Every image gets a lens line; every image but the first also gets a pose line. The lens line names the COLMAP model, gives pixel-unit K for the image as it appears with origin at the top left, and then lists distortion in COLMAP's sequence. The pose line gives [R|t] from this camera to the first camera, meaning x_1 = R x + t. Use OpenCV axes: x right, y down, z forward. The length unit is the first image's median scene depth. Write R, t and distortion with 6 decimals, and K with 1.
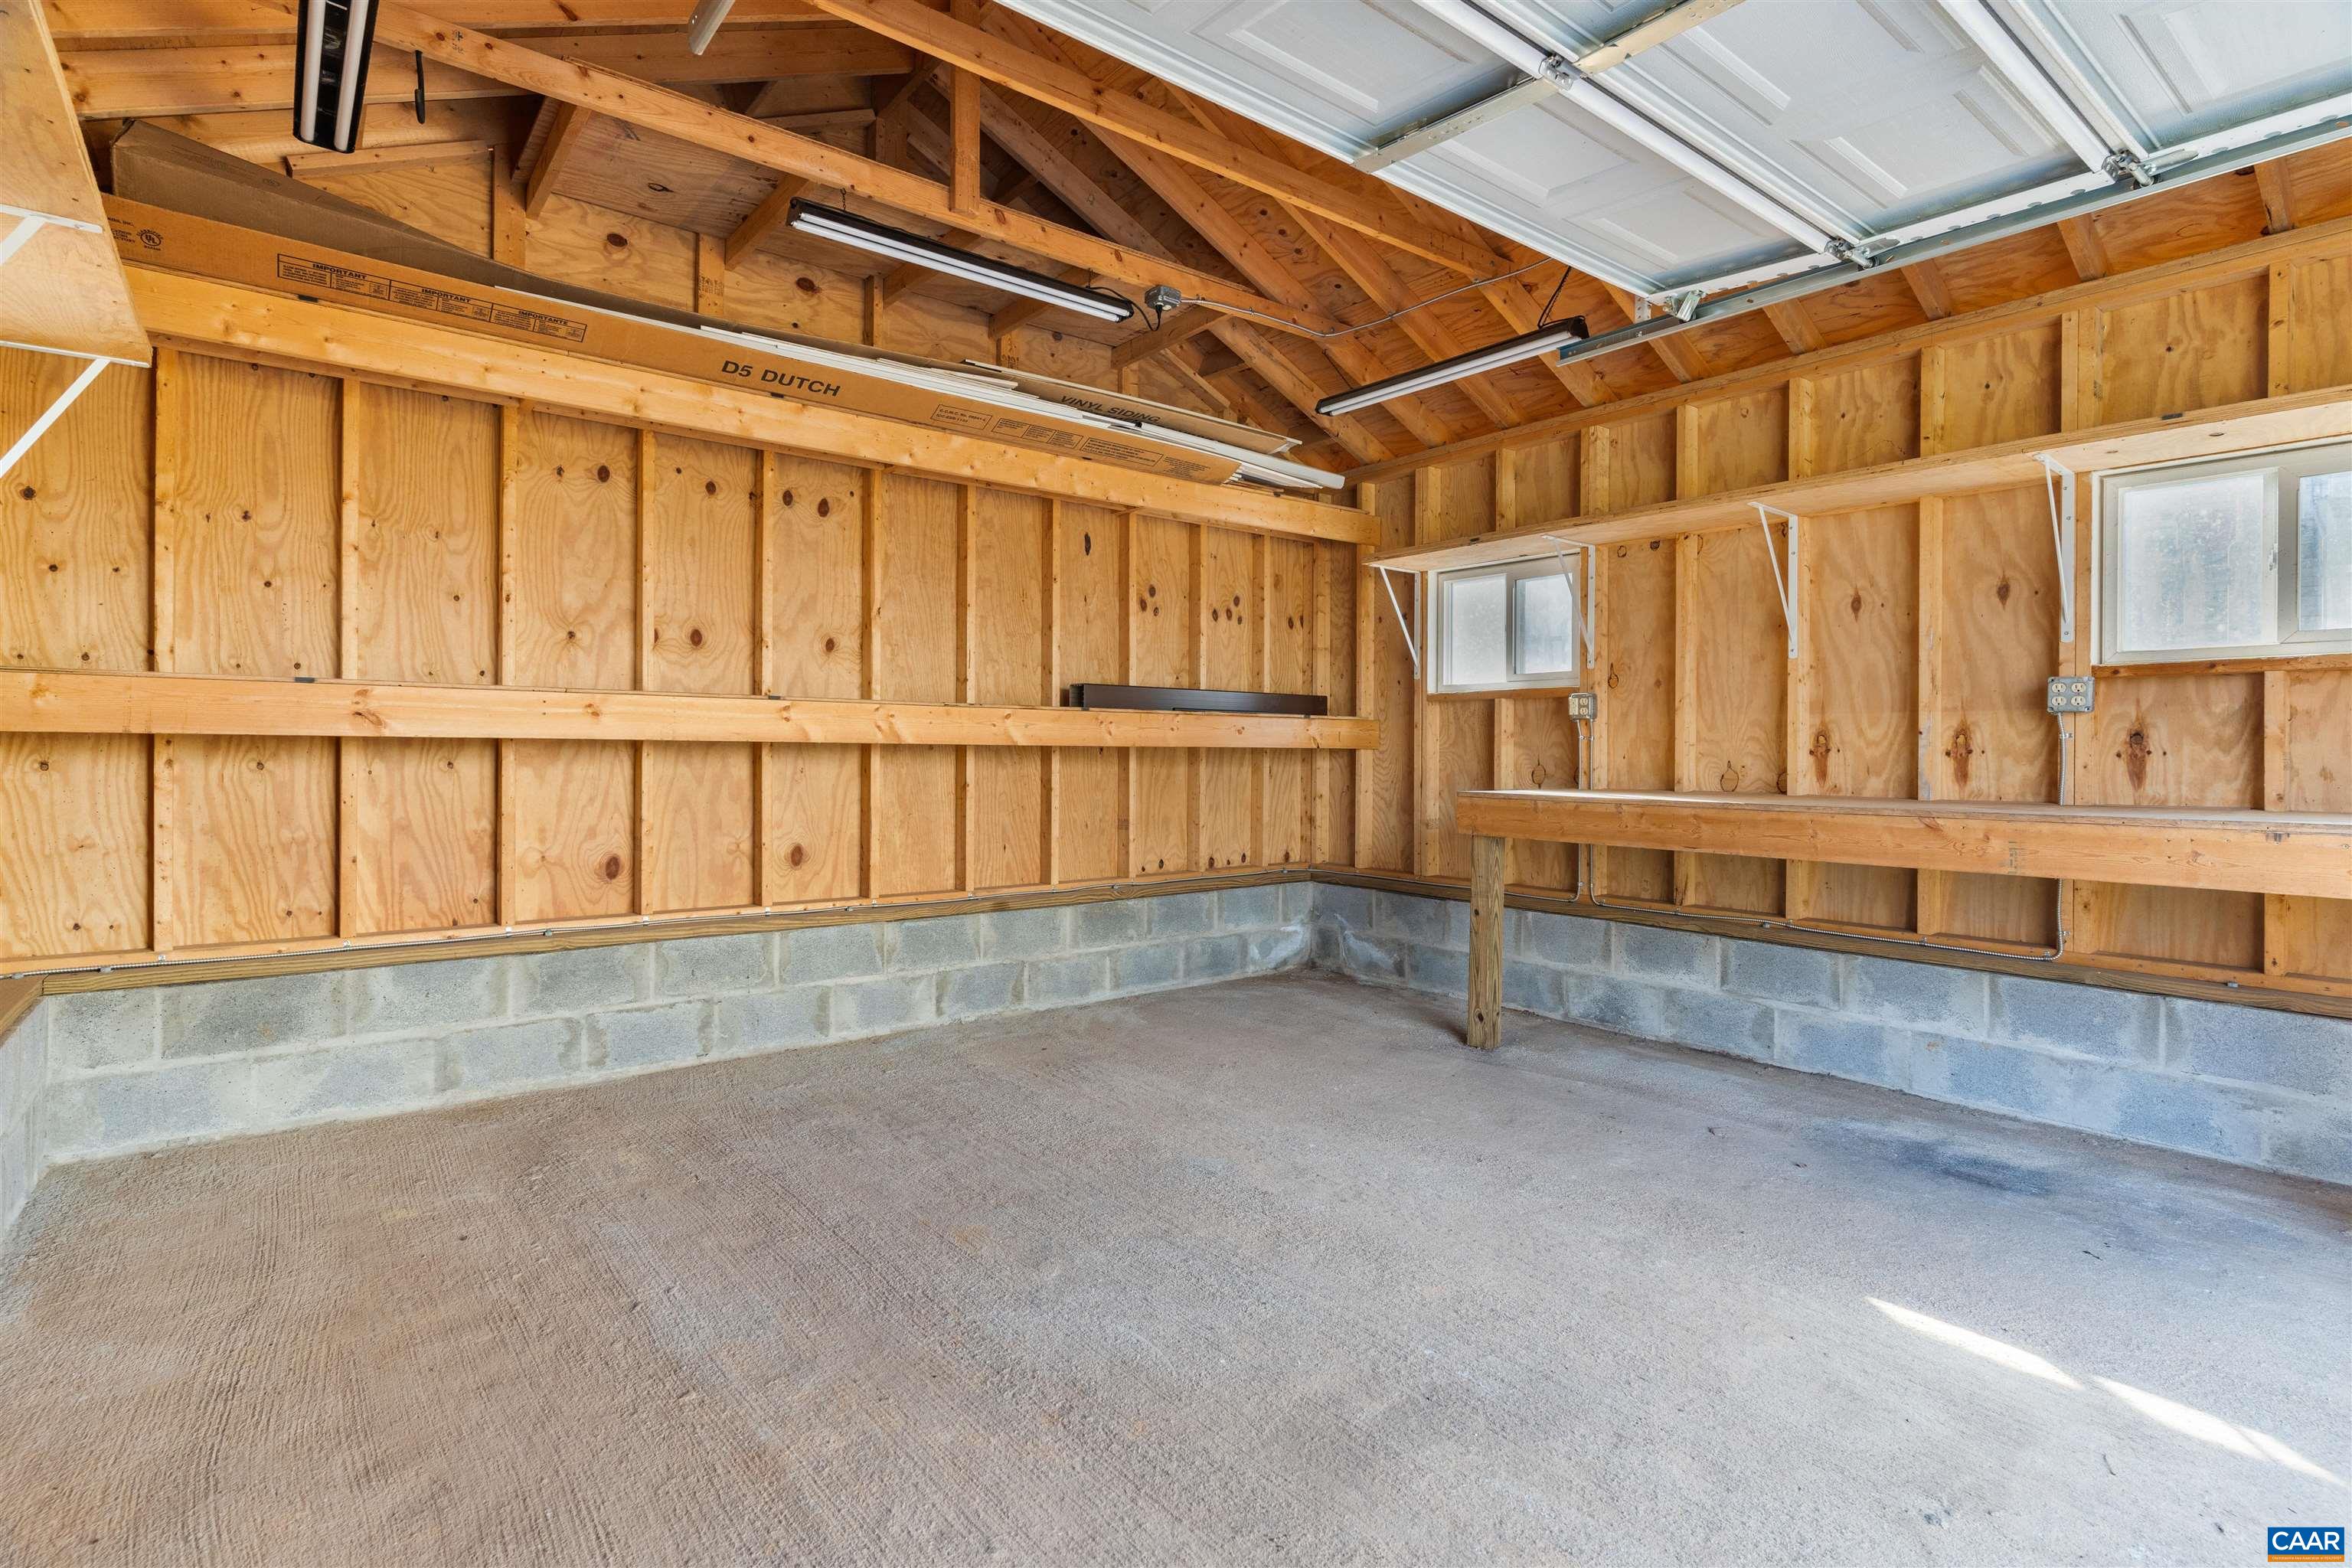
lens RADIAL K [[1151.1, 0, 1183.3], [0, 1151.1, 746.9], [0, 0, 1]] dist [-0.003436, -0.000554]
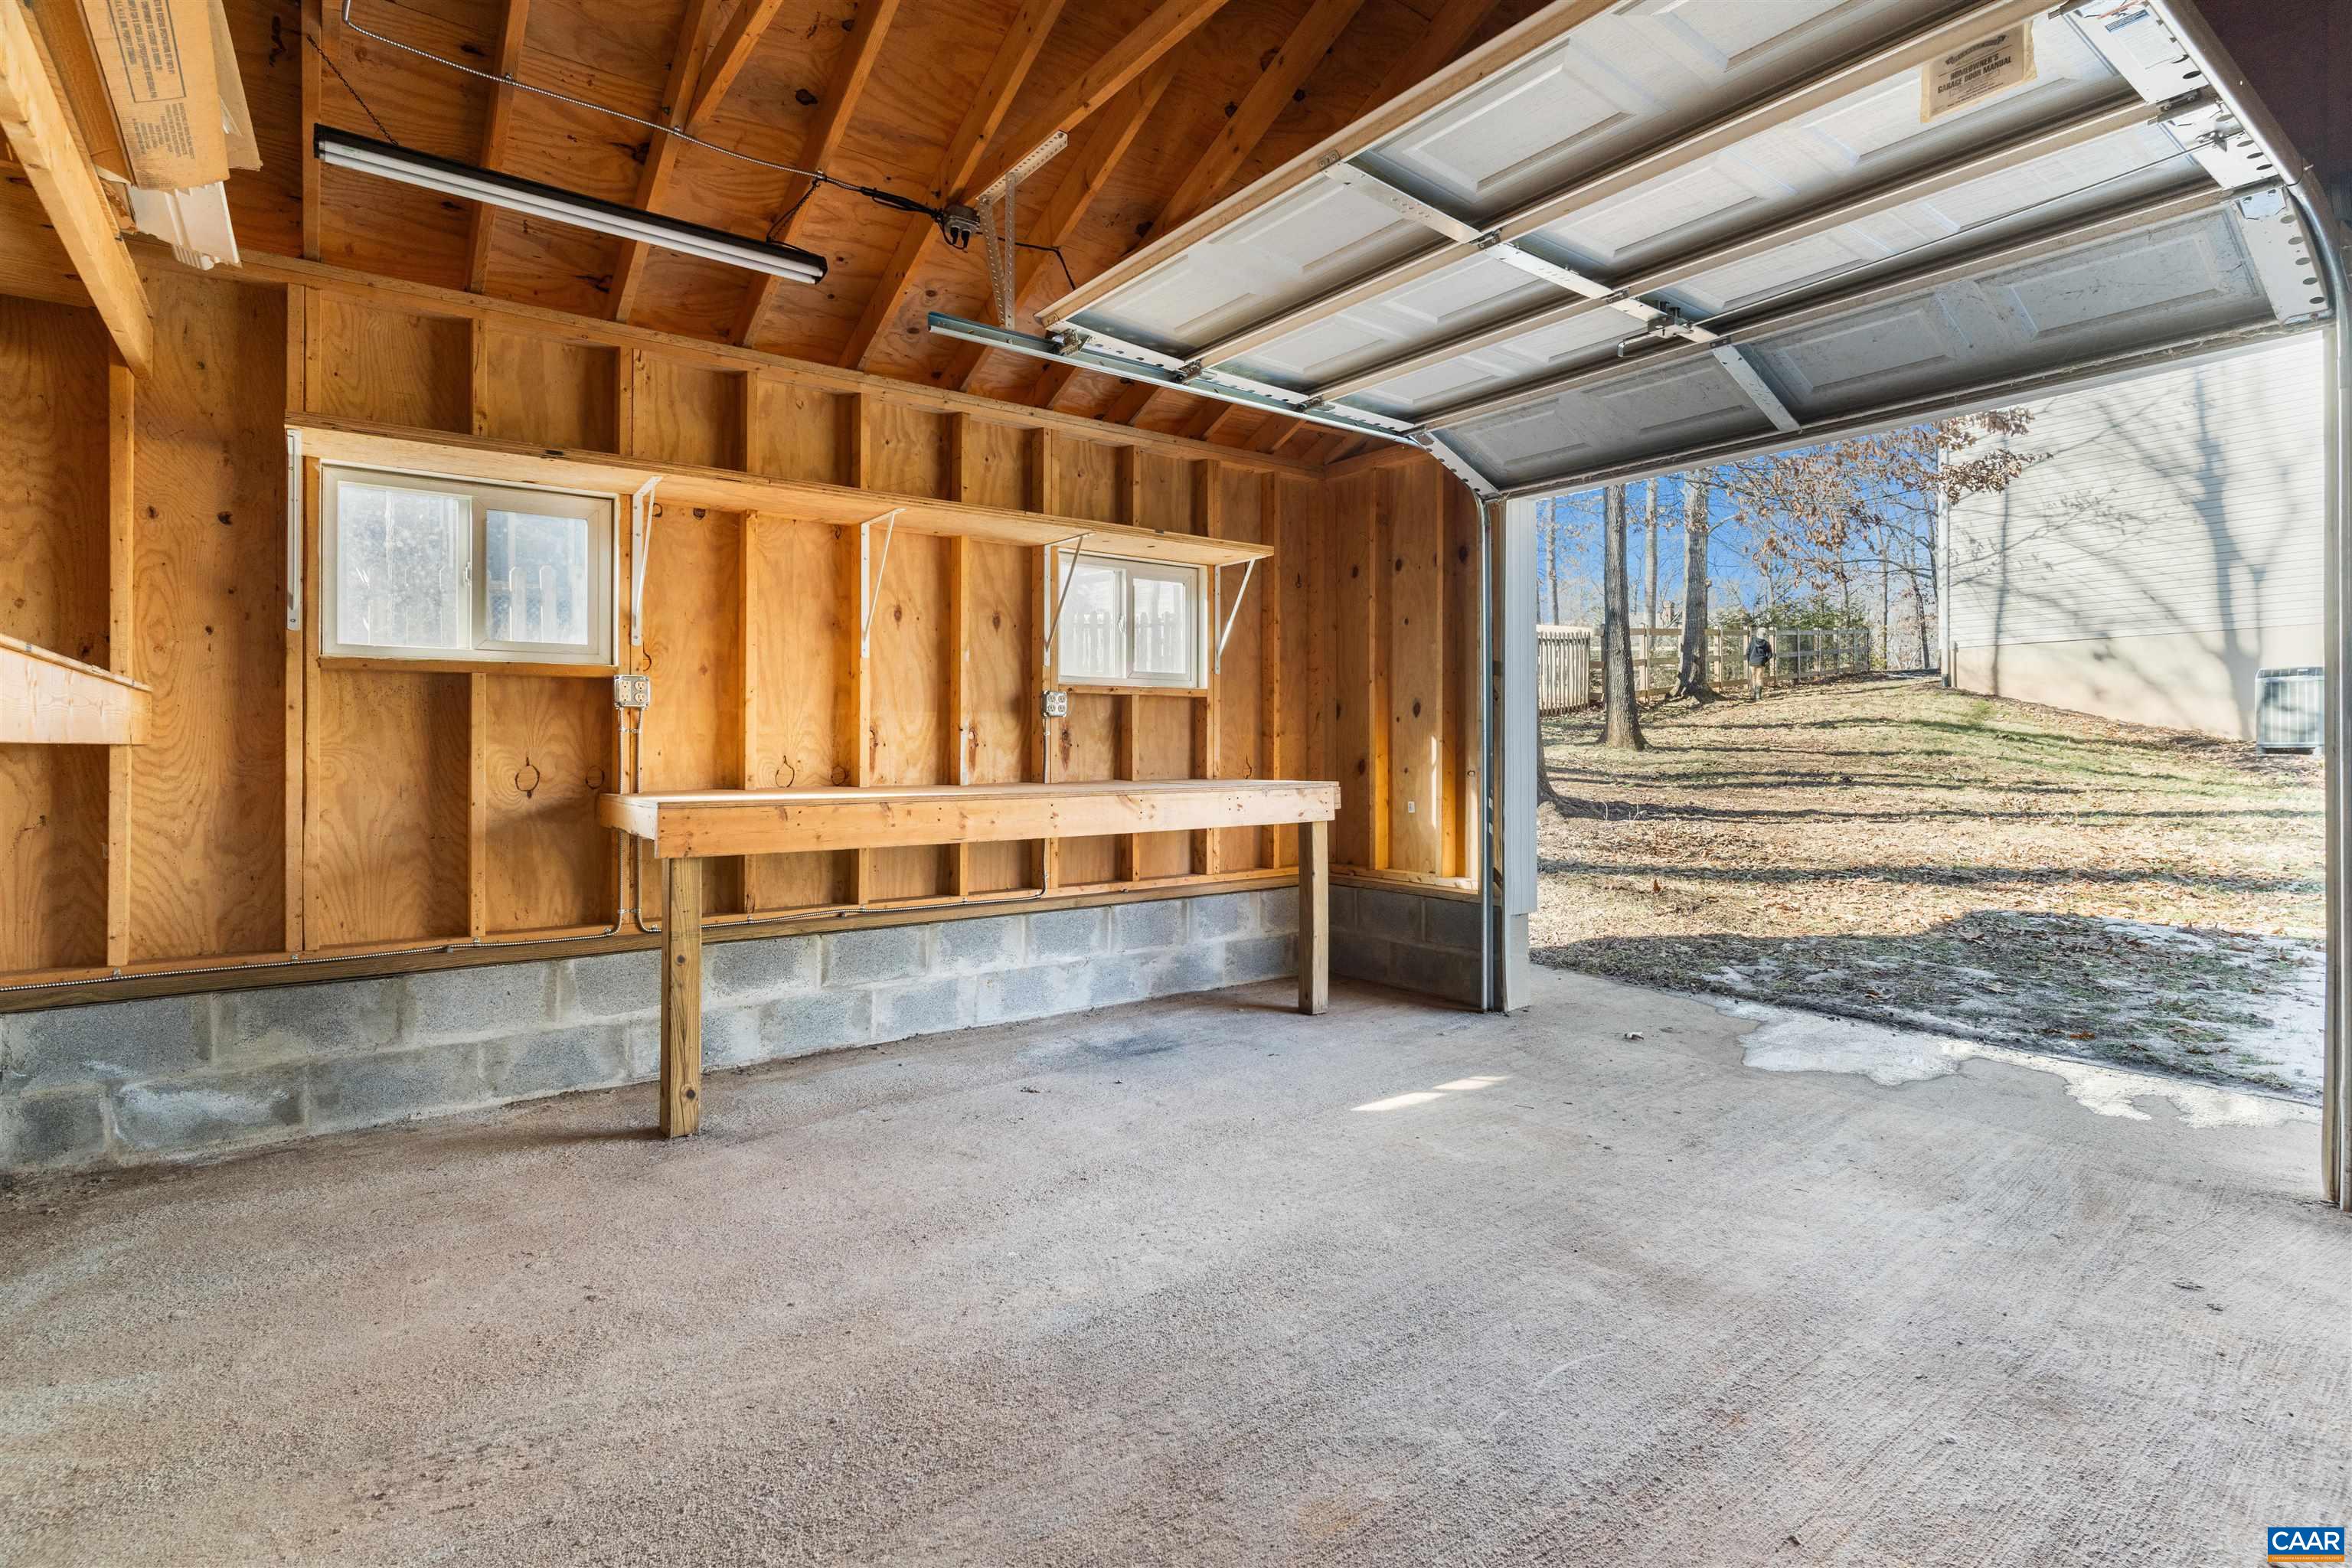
lens RADIAL K [[1151.1, 0, 1183.3], [0, 1151.1, 746.9], [0, 0, 1]] dist [-0.003436, -0.000554]
pose [[0.023257, -0.007188, 0.999704, -0.530826], [-0.001354, 0.999973, 0.007221, -0.003144], [-0.999729, -0.001521, 0.023246, 0.692937]]
